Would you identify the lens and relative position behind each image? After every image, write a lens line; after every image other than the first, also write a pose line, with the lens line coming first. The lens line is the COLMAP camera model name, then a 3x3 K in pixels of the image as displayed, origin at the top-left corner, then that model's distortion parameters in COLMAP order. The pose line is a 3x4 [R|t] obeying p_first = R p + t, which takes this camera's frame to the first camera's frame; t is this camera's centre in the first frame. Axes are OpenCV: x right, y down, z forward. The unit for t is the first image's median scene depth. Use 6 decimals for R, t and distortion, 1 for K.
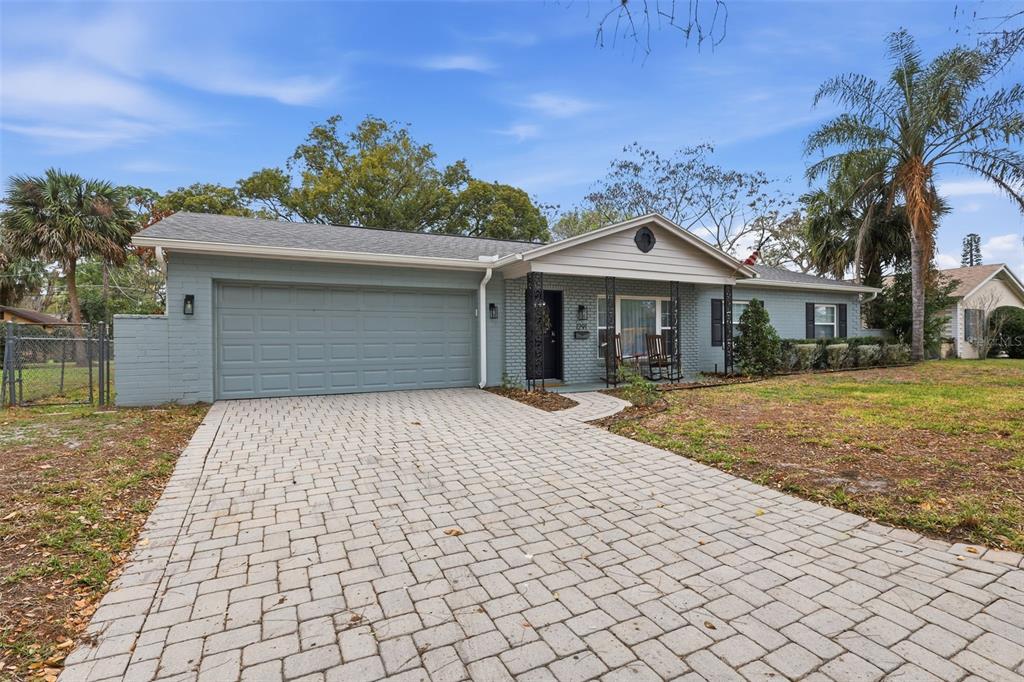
lens RADIAL K [[482.1, 0, 510.6], [0, 482.1, 327.6], [0, 0, 1]] dist [-0.001754, 0.001075]
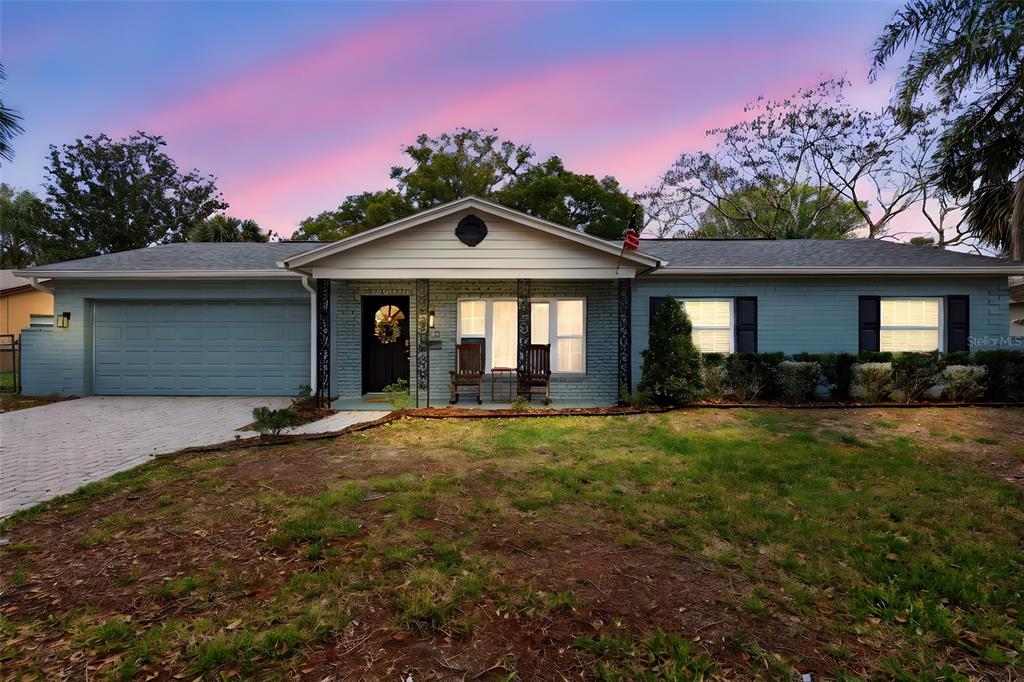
lens RADIAL K [[482.1, 0, 510.6], [0, 482.1, 327.6], [0, 0, 1]] dist [-0.001754, 0.001075]
pose [[0.880595, -0.002146, -0.473864, 0.712740], [0.001203, 0.999997, -0.002292, -0.015162], [0.473868, 0.001448, 0.880595, 0.305016]]
